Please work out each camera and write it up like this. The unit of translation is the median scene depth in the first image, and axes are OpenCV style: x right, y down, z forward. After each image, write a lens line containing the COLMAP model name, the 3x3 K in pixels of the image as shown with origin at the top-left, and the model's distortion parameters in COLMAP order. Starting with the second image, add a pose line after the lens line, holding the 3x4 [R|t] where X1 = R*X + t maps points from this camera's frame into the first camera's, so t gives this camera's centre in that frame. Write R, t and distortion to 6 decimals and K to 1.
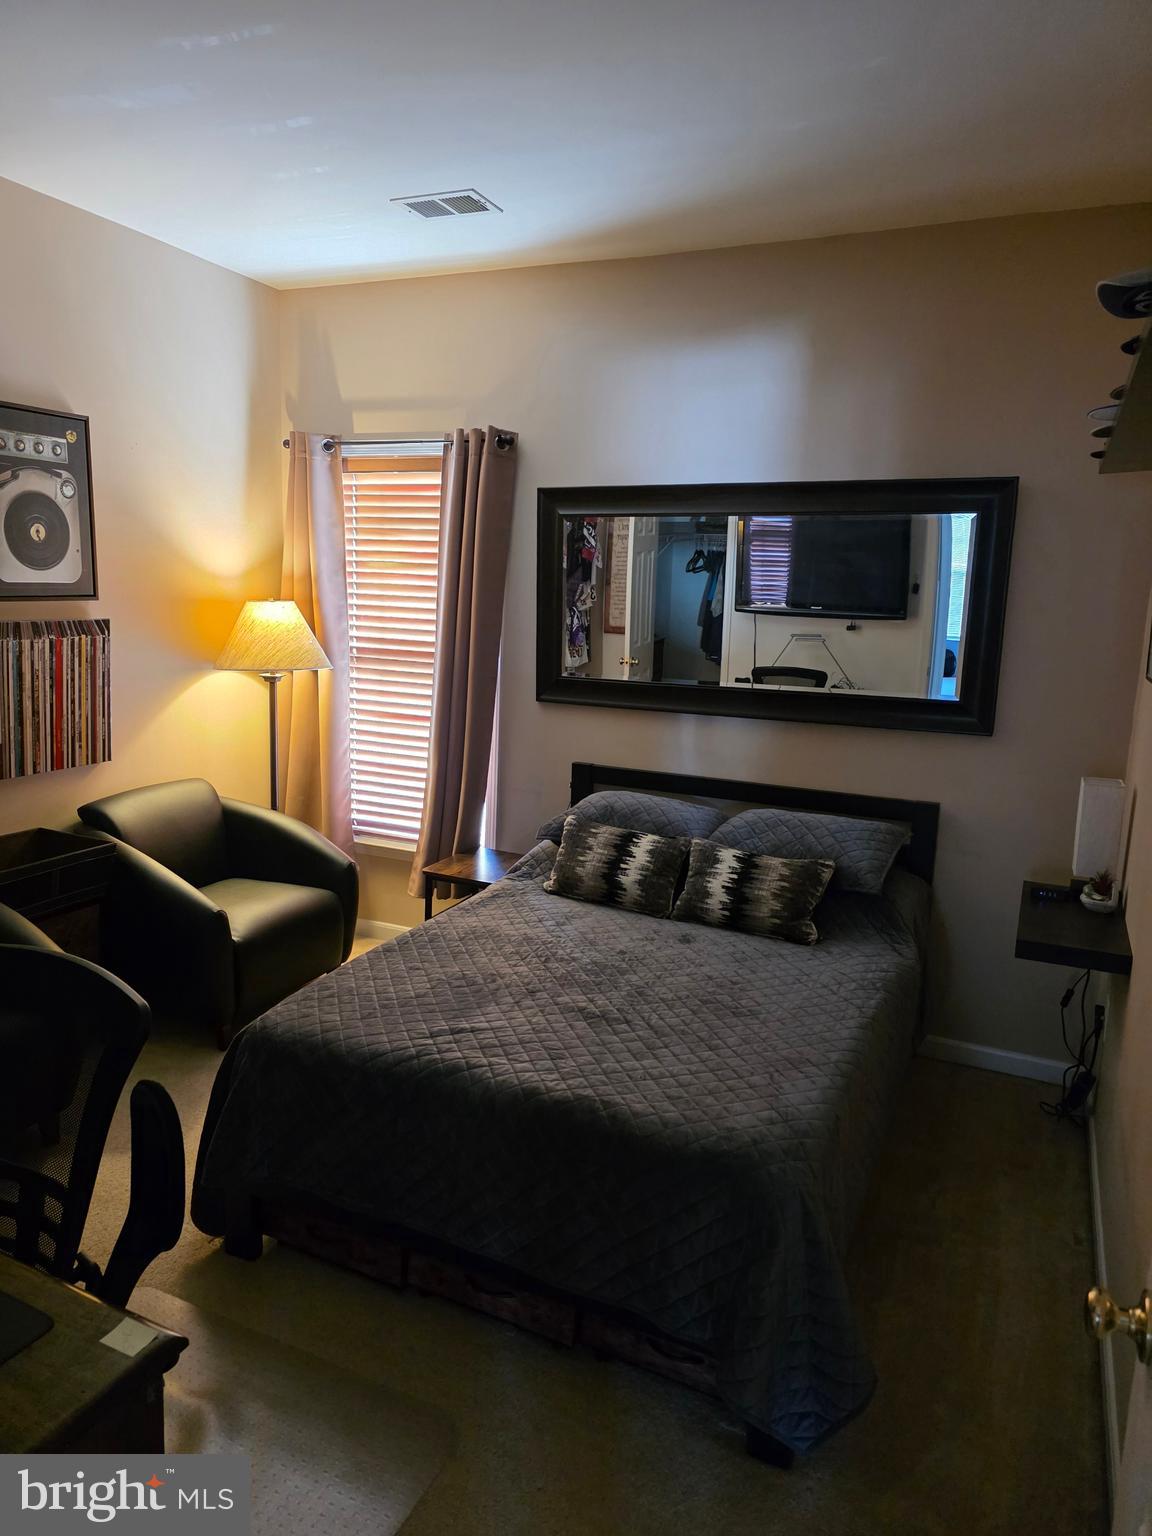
lens RADIAL K [[1033.9, 0, 576.0], [0, 1033.9, 768.0], [0, 0, 1]] dist [0.064699, -0.061341]
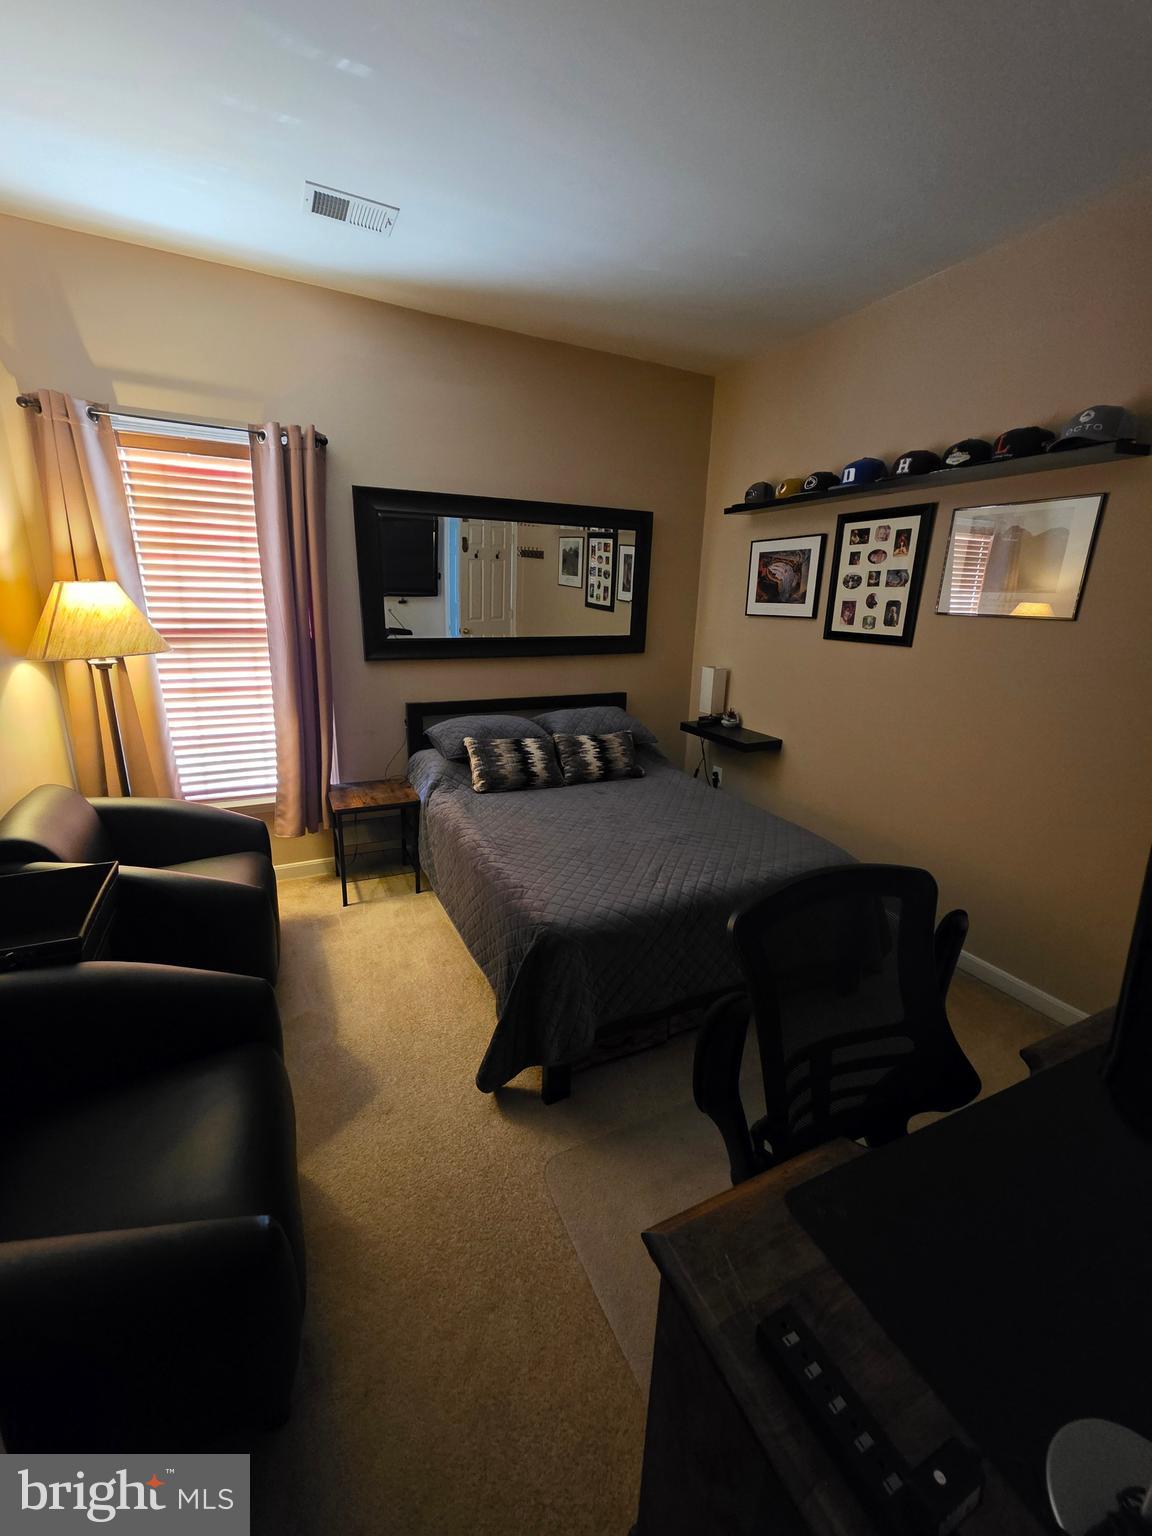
lens RADIAL K [[610.8, 0, 576.0], [0, 610.8, 768.0], [0, 0, 1]] dist [0.000218, 0.000016]
pose [[0.620580, -0.229501, 0.749807, -0.489354], [0.134656, 0.973197, 0.186428, -0.043379], [-0.772495, -0.014727, 0.634850, 0.327760]]
